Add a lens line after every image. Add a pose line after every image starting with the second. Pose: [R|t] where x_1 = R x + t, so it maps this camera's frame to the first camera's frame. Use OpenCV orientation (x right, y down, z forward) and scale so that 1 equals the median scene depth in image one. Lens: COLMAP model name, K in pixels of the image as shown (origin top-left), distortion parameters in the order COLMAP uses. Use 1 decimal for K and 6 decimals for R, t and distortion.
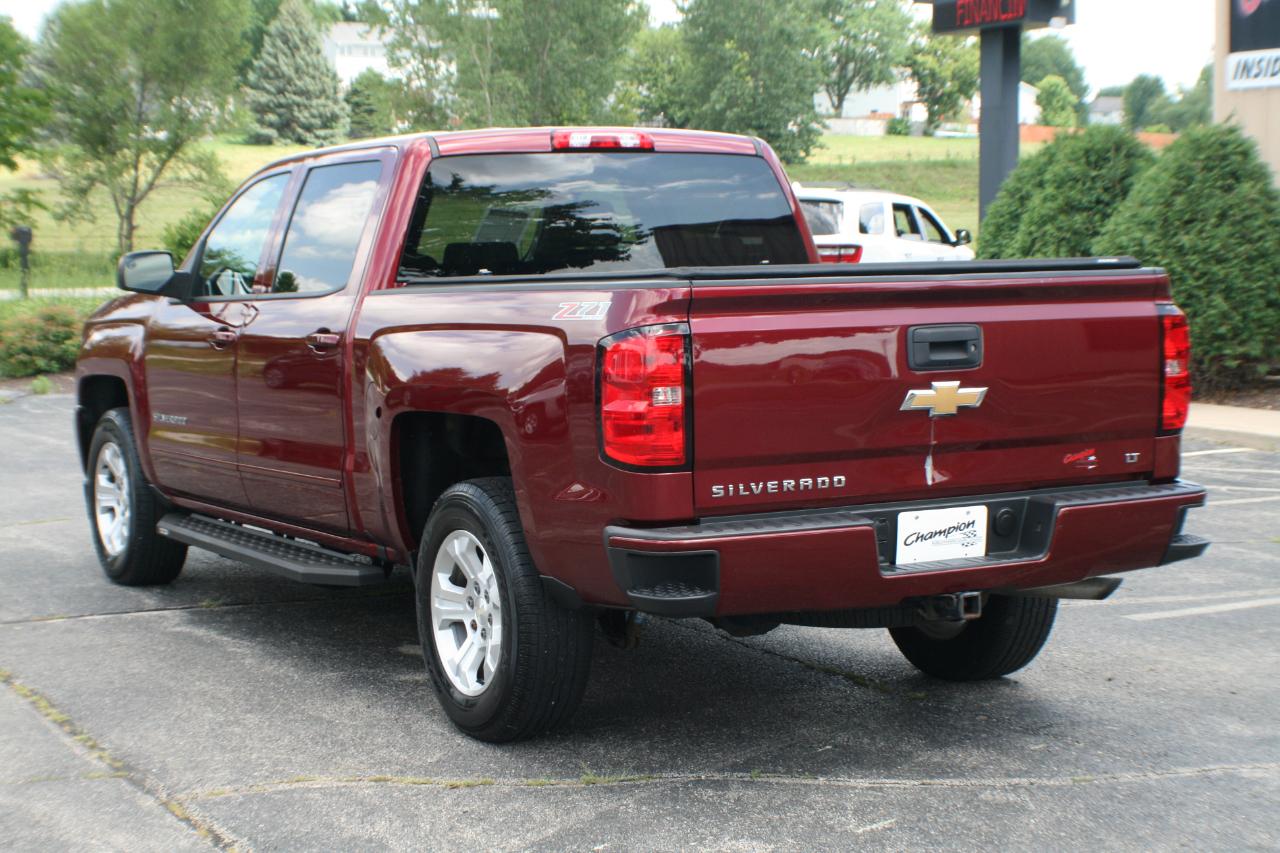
lens RADIAL K [[2398.2, 0, 640.7], [0, 2398.2, 508.3], [0, 0, 1]] dist [-0.124465, 0.083848]
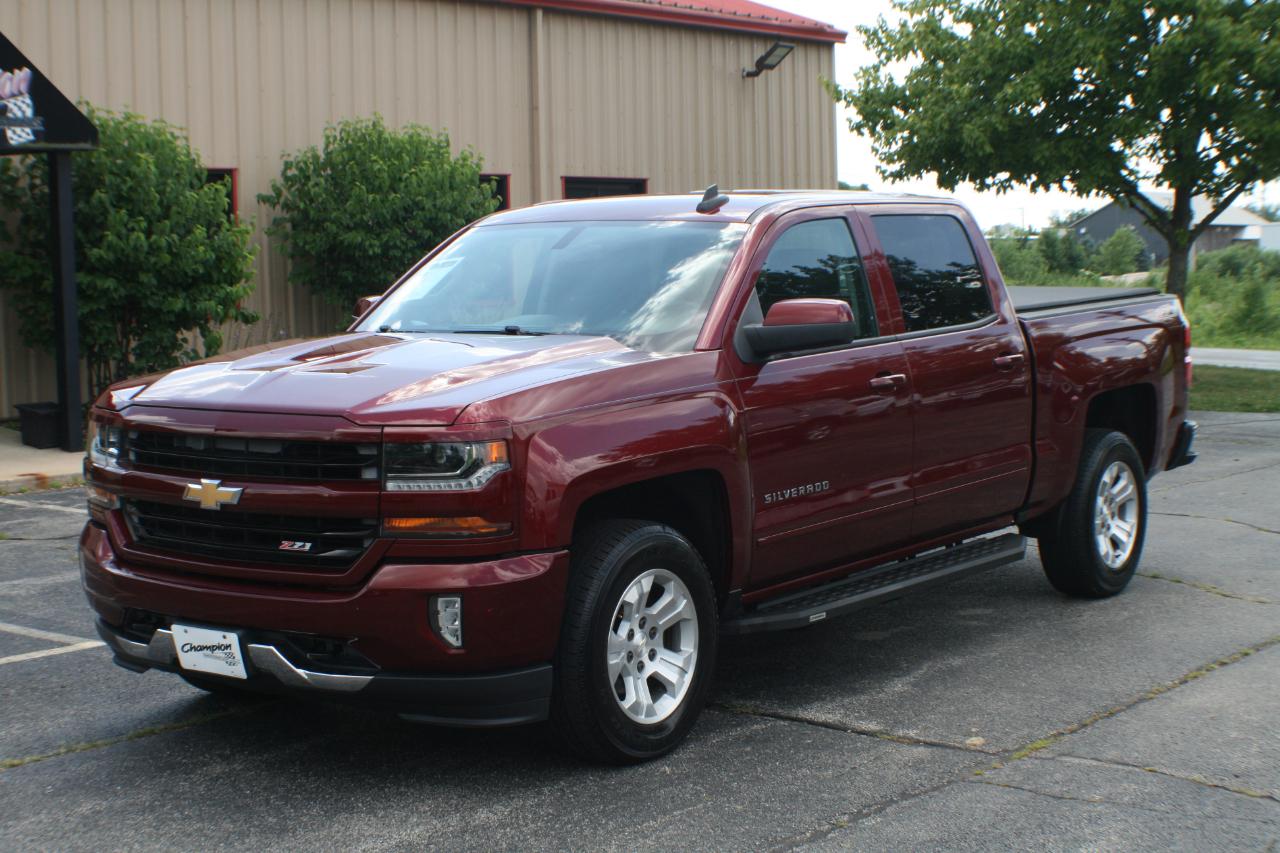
lens RADIAL K [[2076.3, 0, 667.0], [0, 2076.3, 477.7], [0, 0, 1]] dist [-0.155613, 0.152616]
pose [[-0.432927, -0.082774, 0.897621, -0.860159], [0.124691, 0.980704, 0.150574, -0.163598], [-0.892763, 0.177113, -0.414252, 1.358121]]
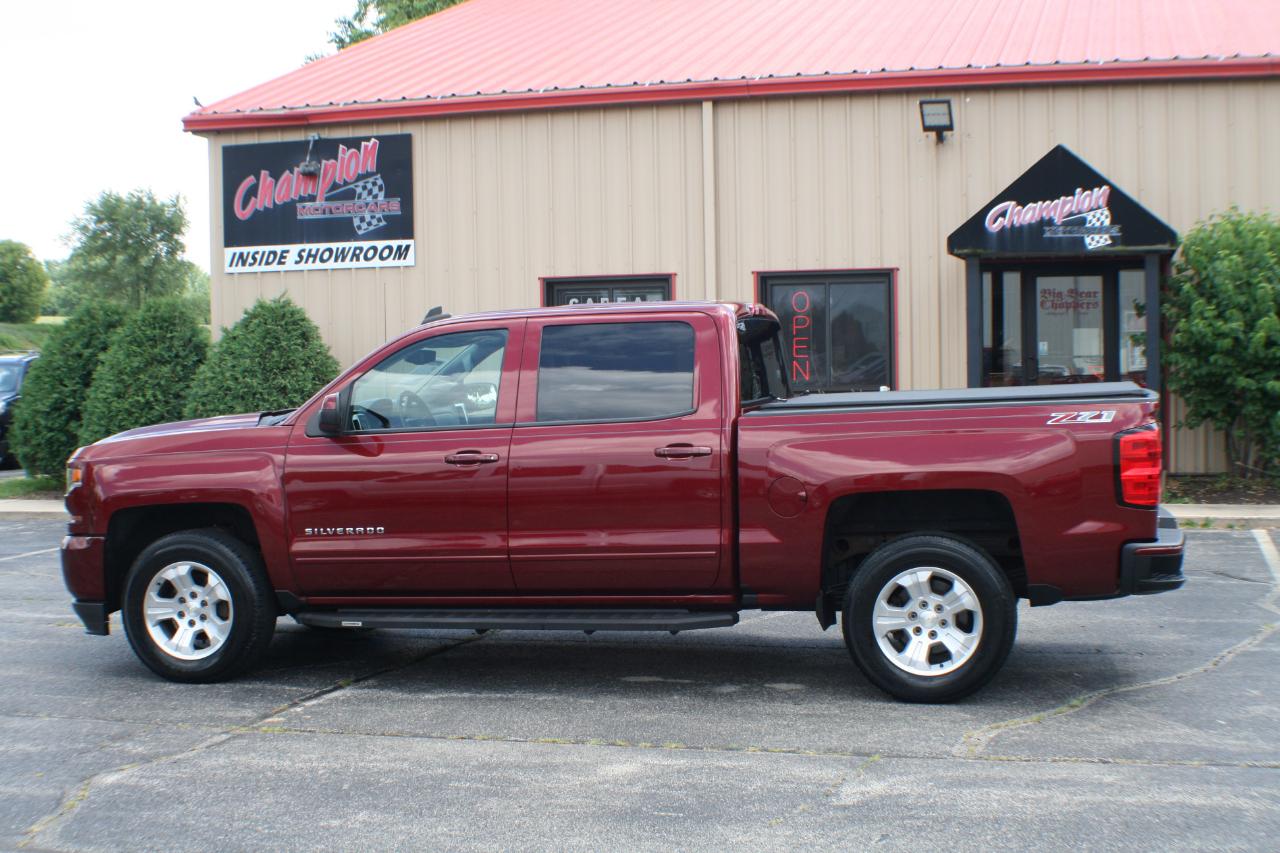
lens RADIAL K [[1842.4, 0, 647.1], [0, 1842.4, 492.5], [0, 0, 1]] dist [-0.147807, -0.013758]
pose [[0.671079, -0.058198, 0.739098, -0.782550], [0.098799, 0.995043, -0.011355, -0.031456], [-0.734773, 0.080642, 0.673502, 0.258063]]
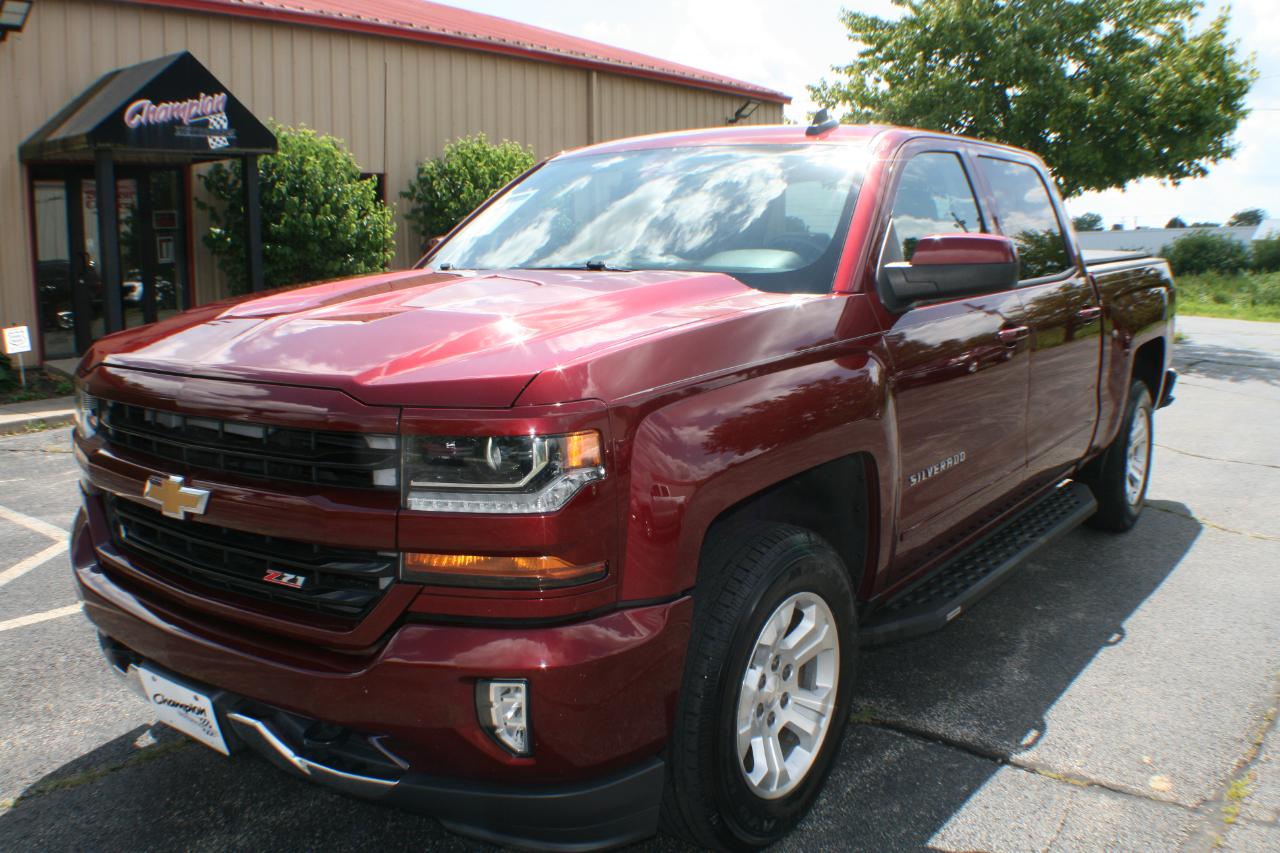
lens RADIAL K [[1135.3, 0, 644.4], [0, 1135.3, 456.9], [0, 0, 1]] dist [-0.197966, 0.056577]
pose [[-0.424201, -0.153059, 0.892539, -0.463448], [0.117690, 0.967935, 0.221924, -0.127382], [-0.897888, 0.199183, -0.392586, 1.214413]]
